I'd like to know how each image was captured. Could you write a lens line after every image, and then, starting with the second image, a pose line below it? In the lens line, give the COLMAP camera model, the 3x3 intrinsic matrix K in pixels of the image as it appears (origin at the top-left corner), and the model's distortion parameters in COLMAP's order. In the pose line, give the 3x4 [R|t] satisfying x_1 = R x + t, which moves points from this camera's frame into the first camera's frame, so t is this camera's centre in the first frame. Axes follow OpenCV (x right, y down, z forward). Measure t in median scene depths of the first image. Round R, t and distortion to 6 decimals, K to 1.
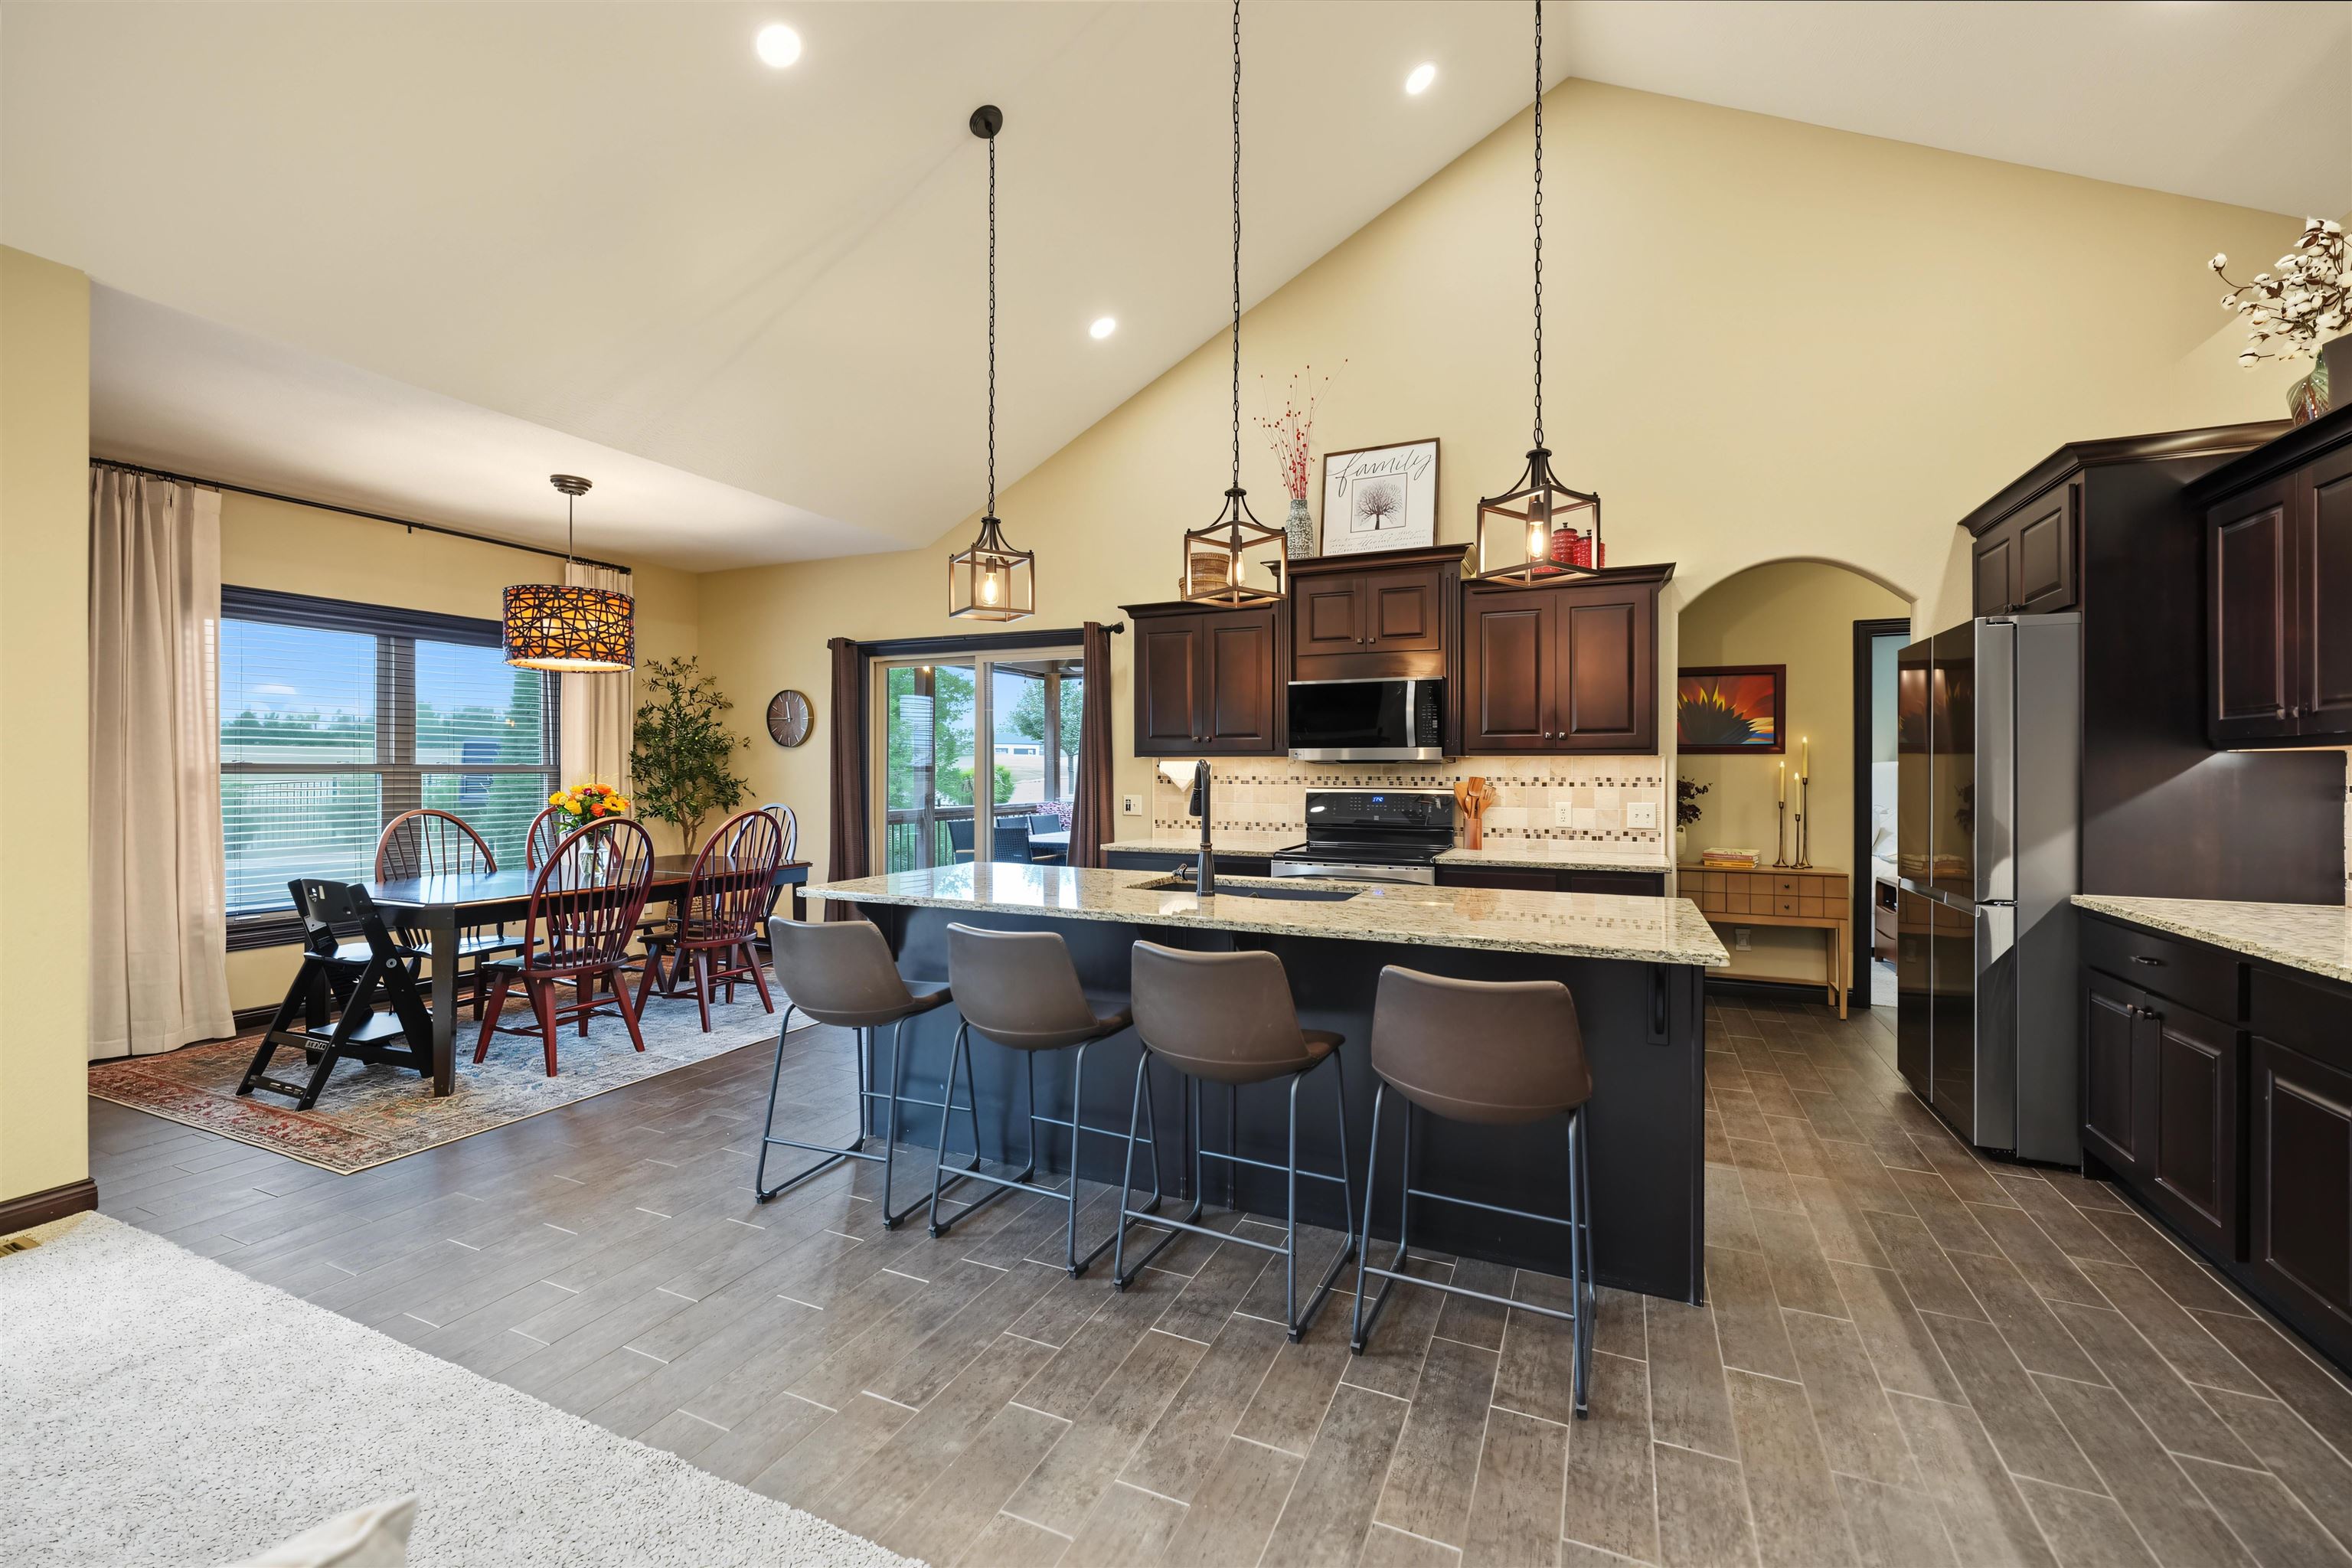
lens RADIAL K [[960.7, 0, 1175.8], [0, 960.7, 766.6], [0, 0, 1]] dist [-0.003012, 0.000940]
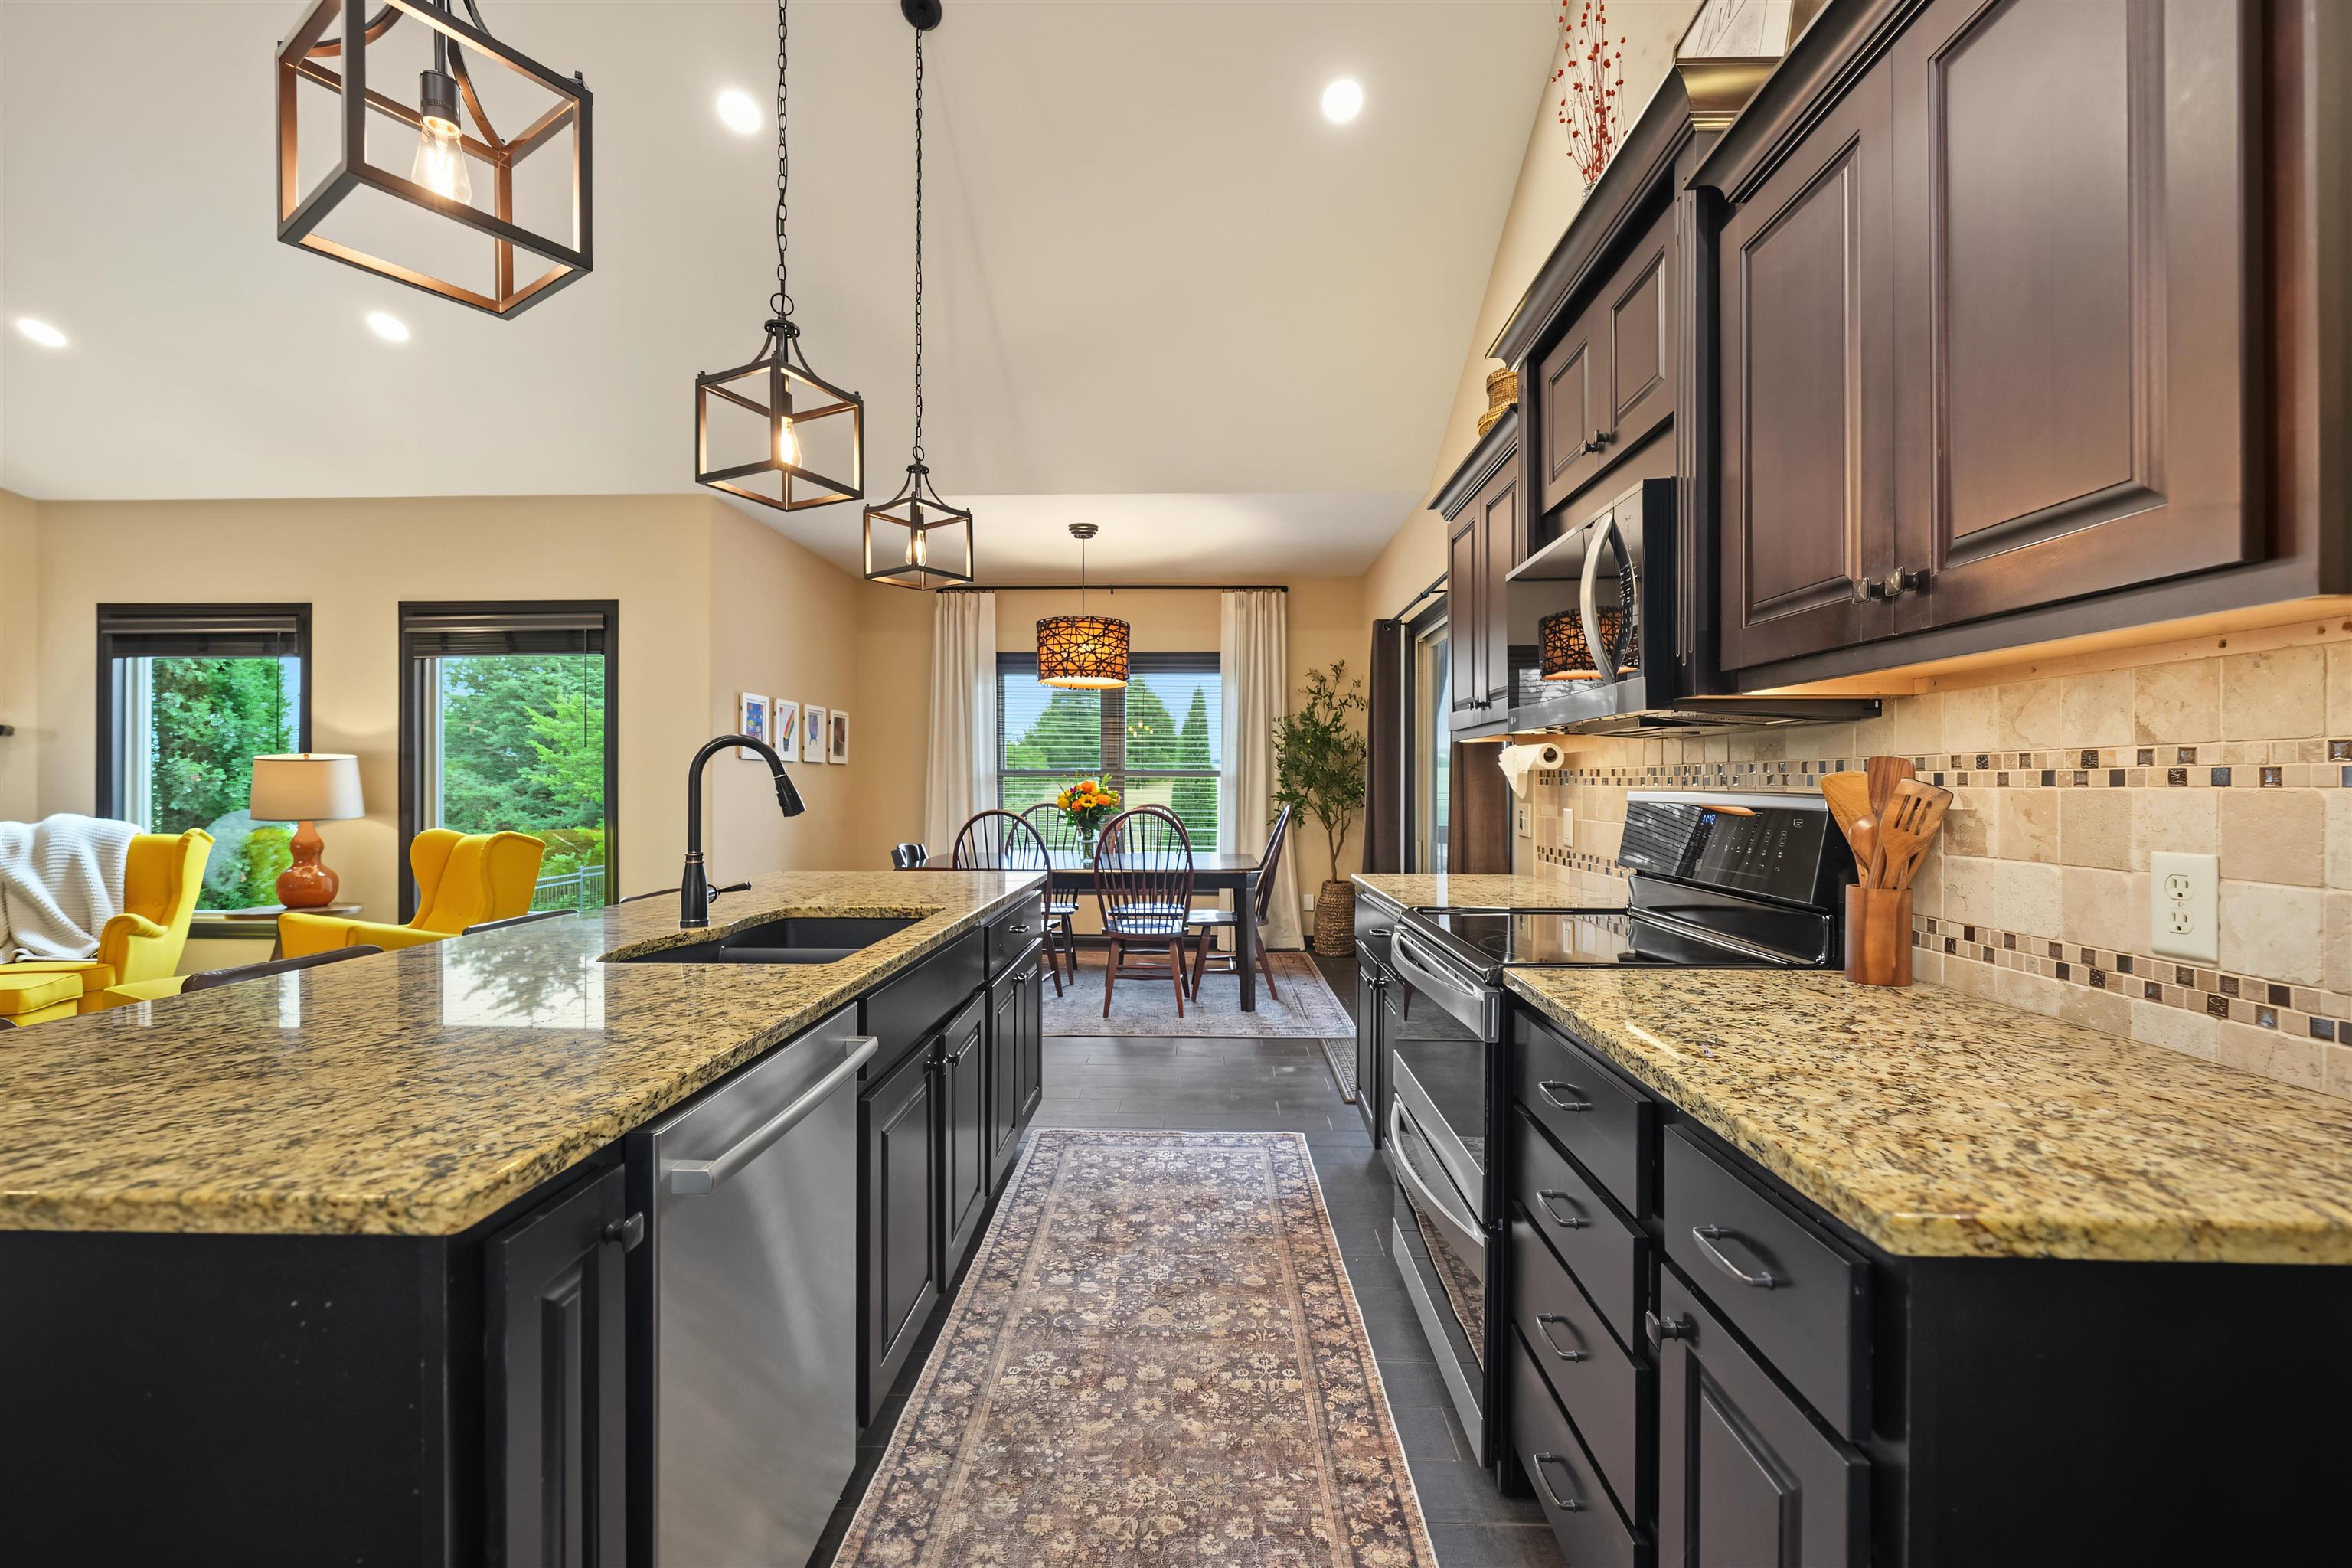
lens RADIAL K [[960.7, 0, 1183.0], [0, 960.7, 782.6], [0, 0, 1]] dist [-0.003012, 0.000940]
pose [[0.389887, -0.002041, -0.920861, 0.752590], [0.002182, 0.999997, -0.001293, 0.027879], [0.920860, -0.001505, 0.389890, 0.964386]]
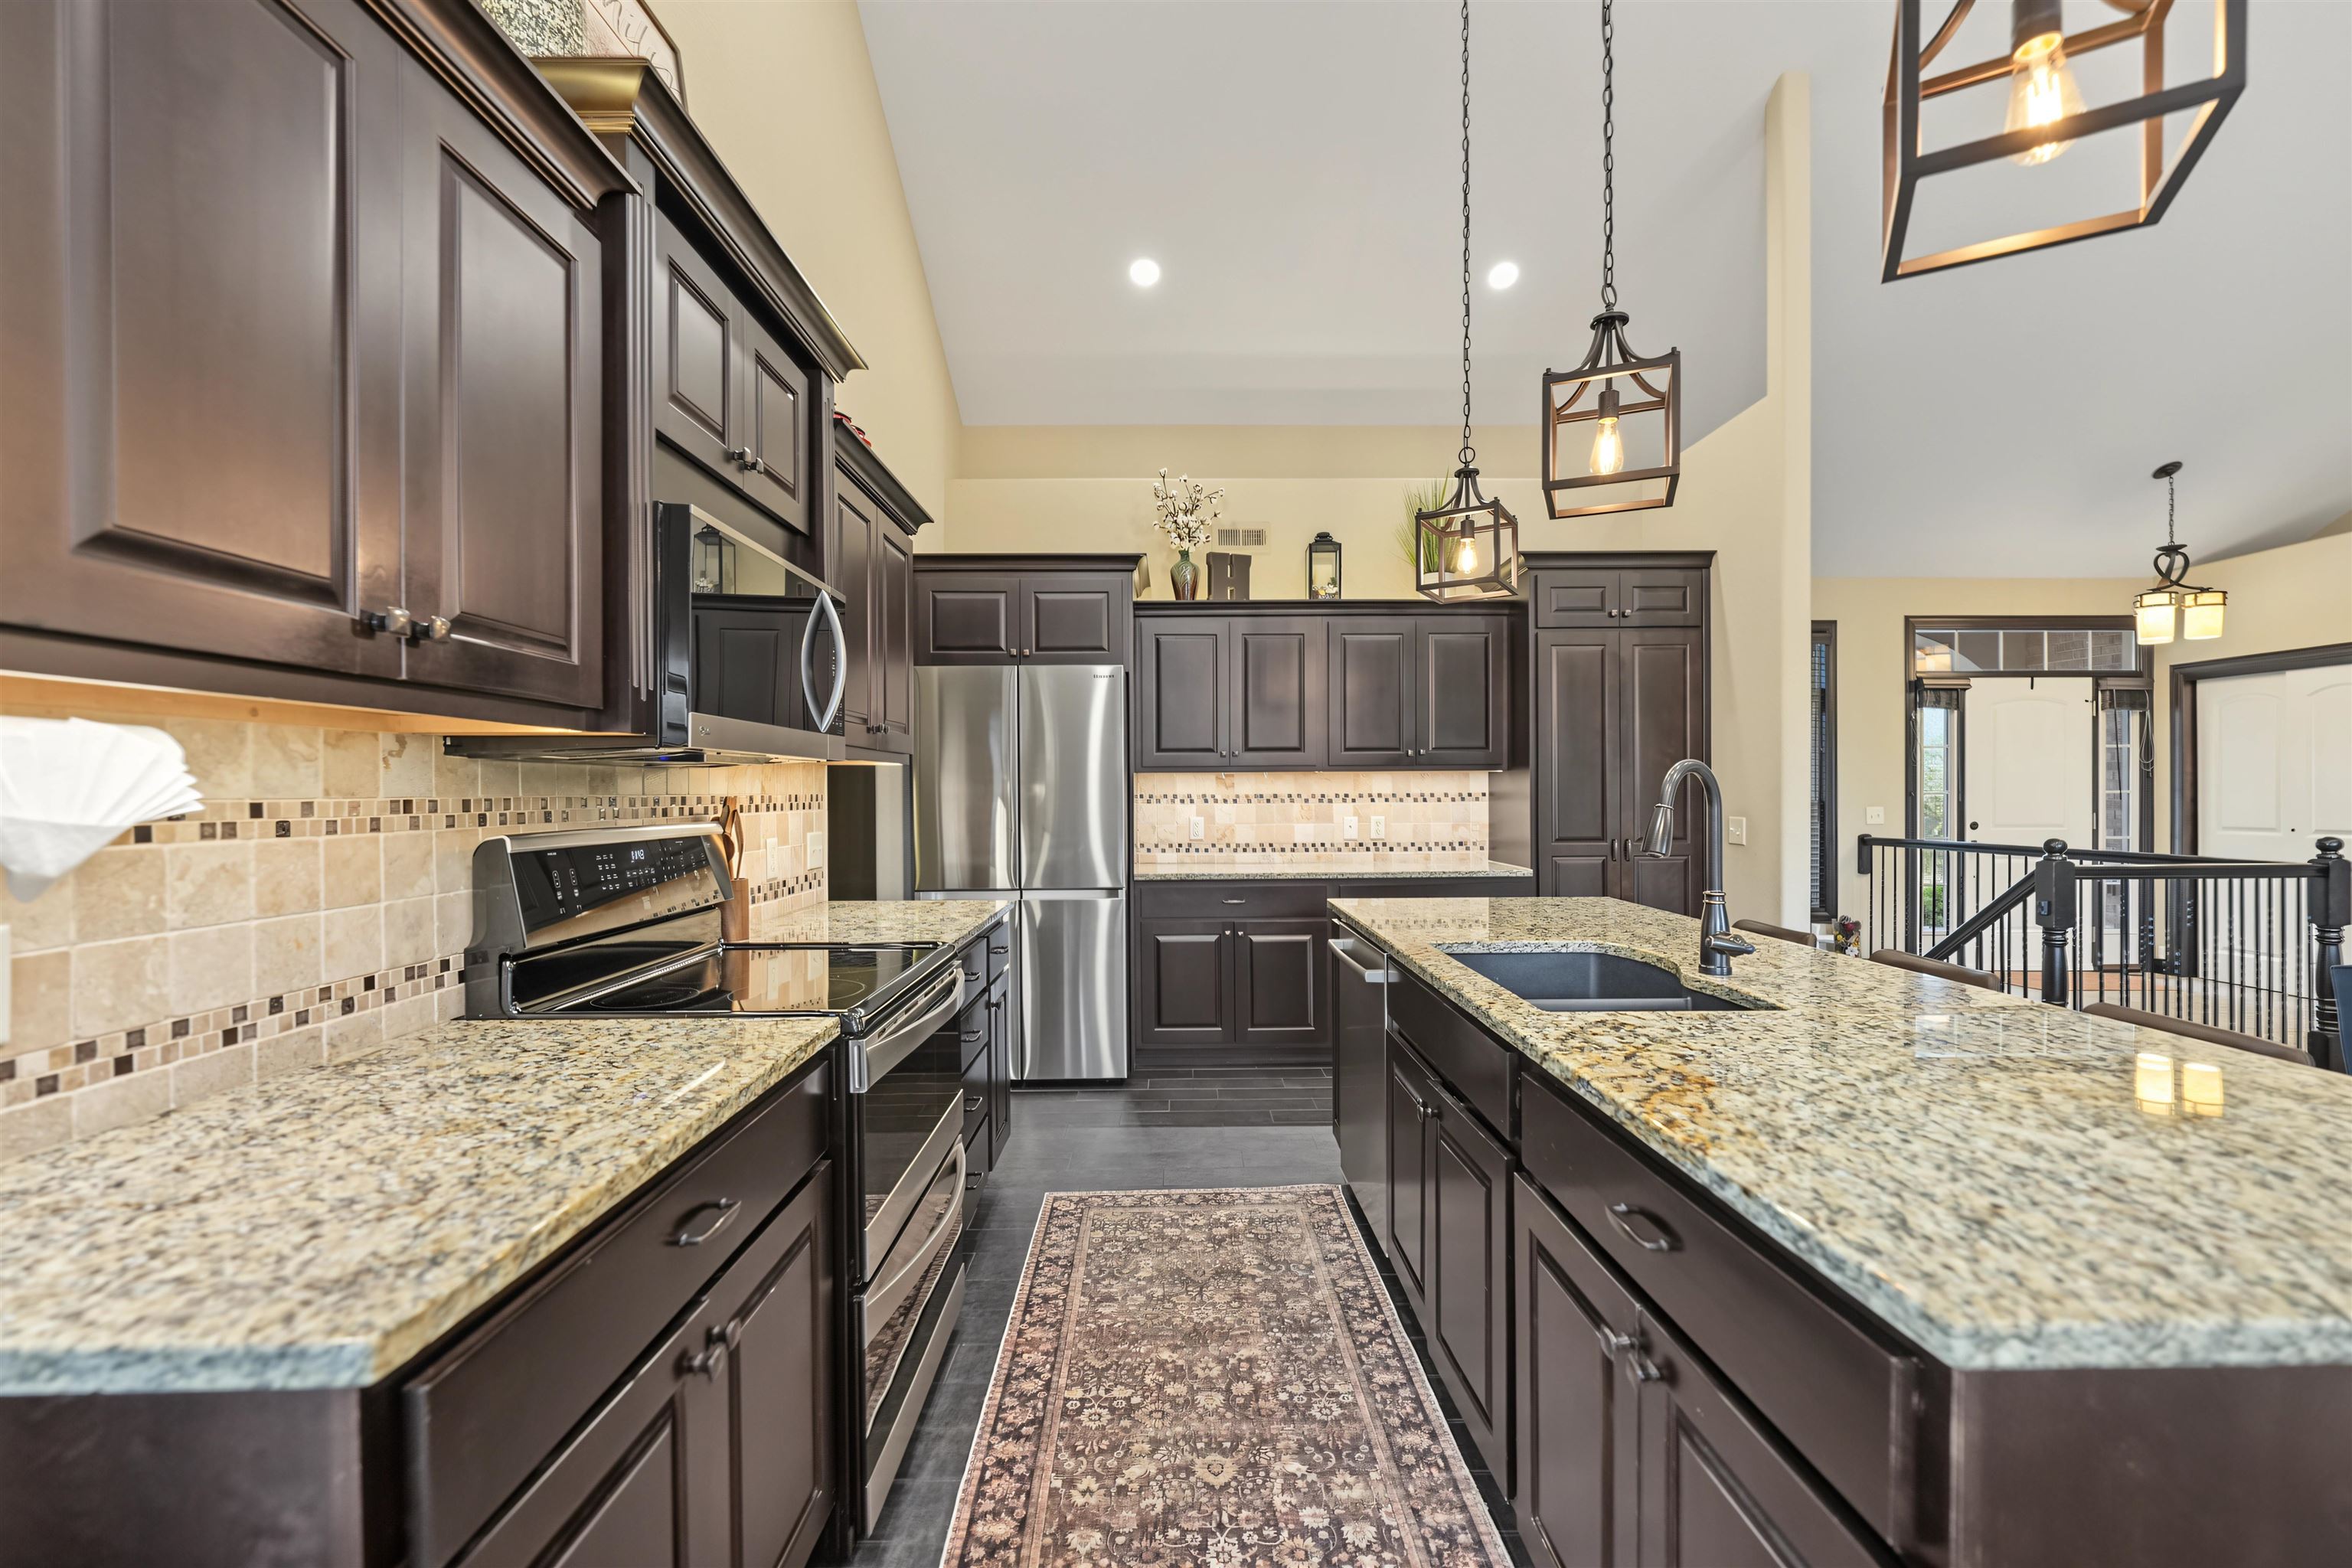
lens RADIAL K [[960.7, 0, 1191.7], [0, 960.7, 788.6], [0, 0, 1]] dist [-0.003012, 0.000940]
pose [[-0.434156, 0.002556, 0.900834, -0.356365], [0.001613, 0.999997, -0.002060, 0.010439], [-0.900836, 0.000558, -0.434159, 1.455532]]
